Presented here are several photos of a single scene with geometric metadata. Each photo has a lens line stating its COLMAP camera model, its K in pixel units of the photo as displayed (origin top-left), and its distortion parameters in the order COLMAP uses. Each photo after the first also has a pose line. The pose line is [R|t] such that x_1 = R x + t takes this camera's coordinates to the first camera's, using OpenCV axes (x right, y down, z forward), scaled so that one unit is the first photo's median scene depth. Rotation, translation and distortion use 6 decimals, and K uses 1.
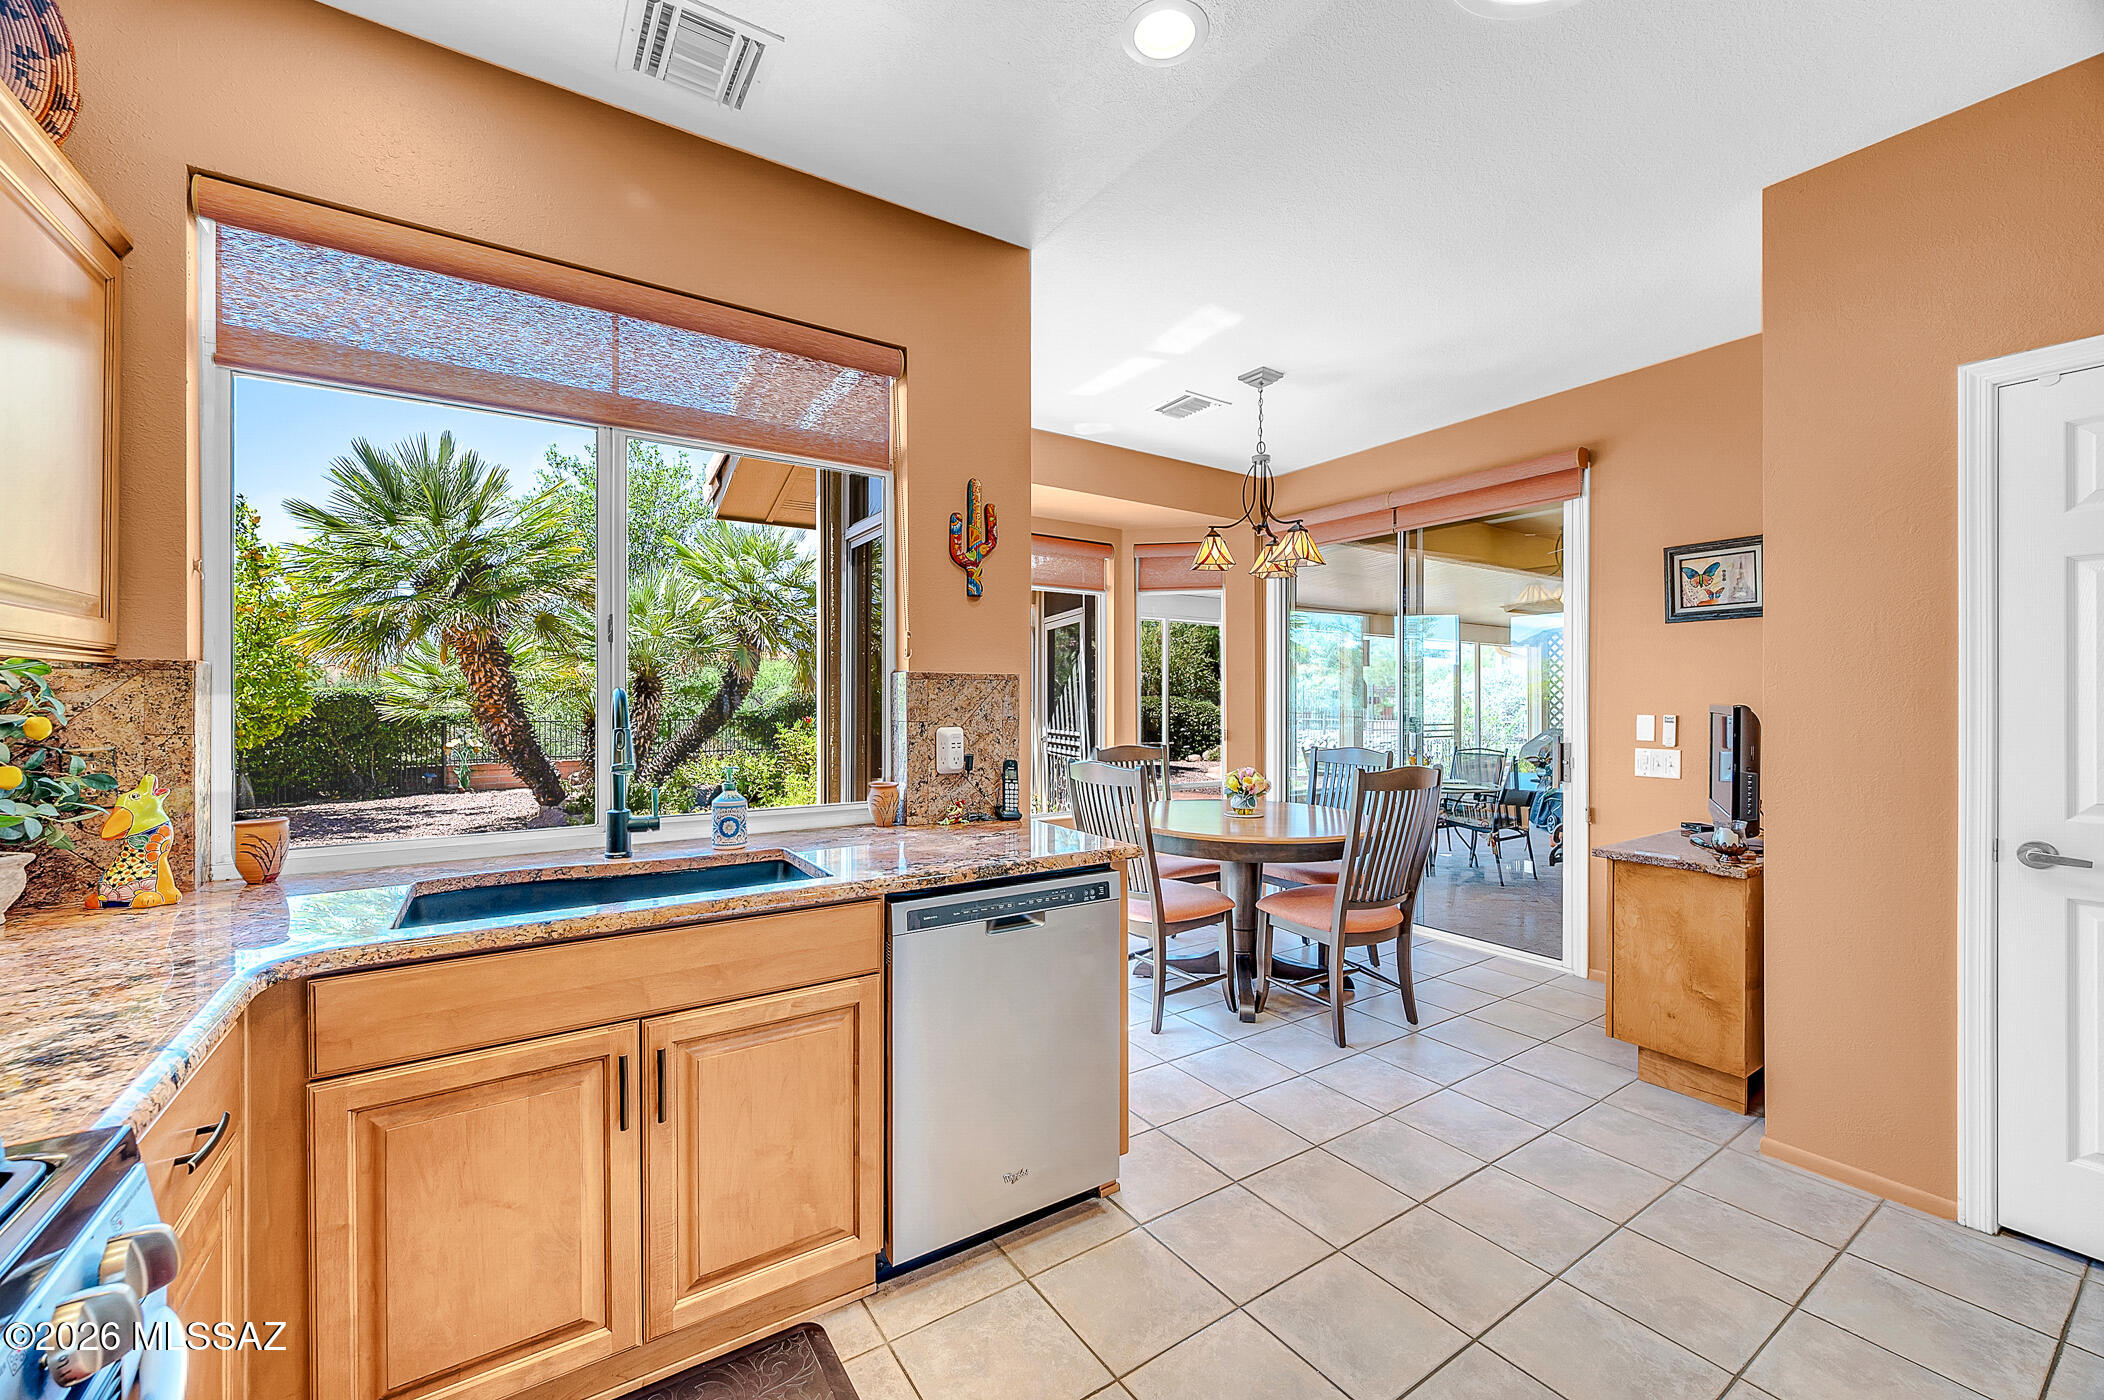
lens RADIAL K [[851.4, 0, 1052.0], [0, 851.4, 700.0], [0, 0, 1]] dist [-0.000290, -0.000046]
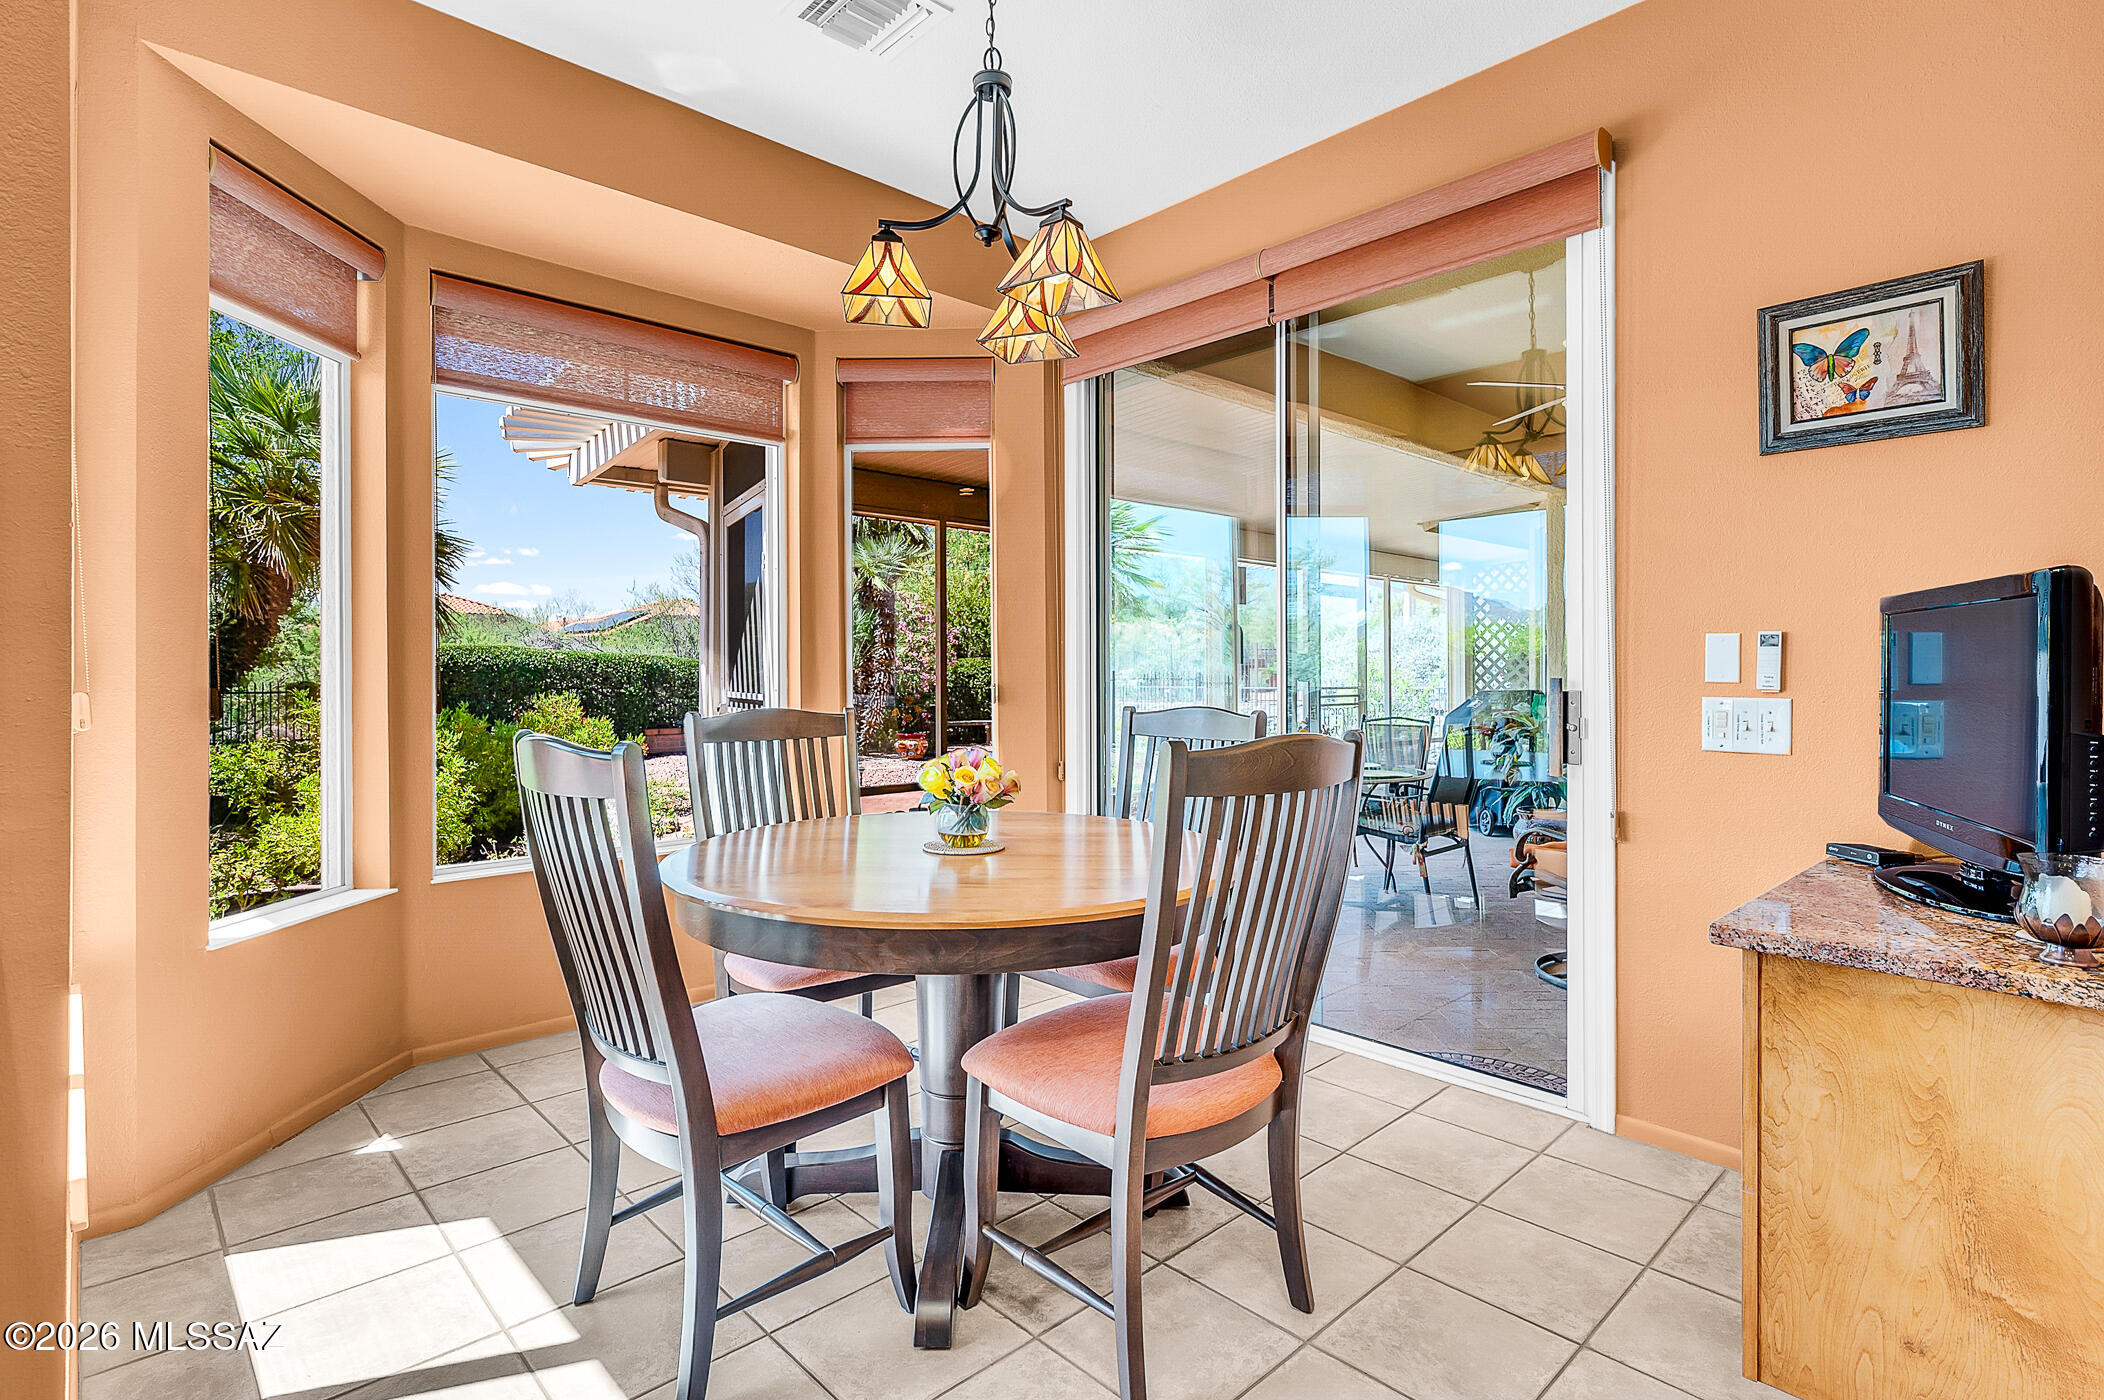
lens RADIAL K [[1049.4, 0, 1065.9], [0, 1049.4, 672.1], [0, 0, 1]] dist [-0.001692, -0.000181]
pose [[0.984434, -0.003214, 0.175725, 0.178465], [0.003312, 0.999994, -0.000266, 0.038235], [-0.175723, 0.000844, 0.984439, 0.416165]]
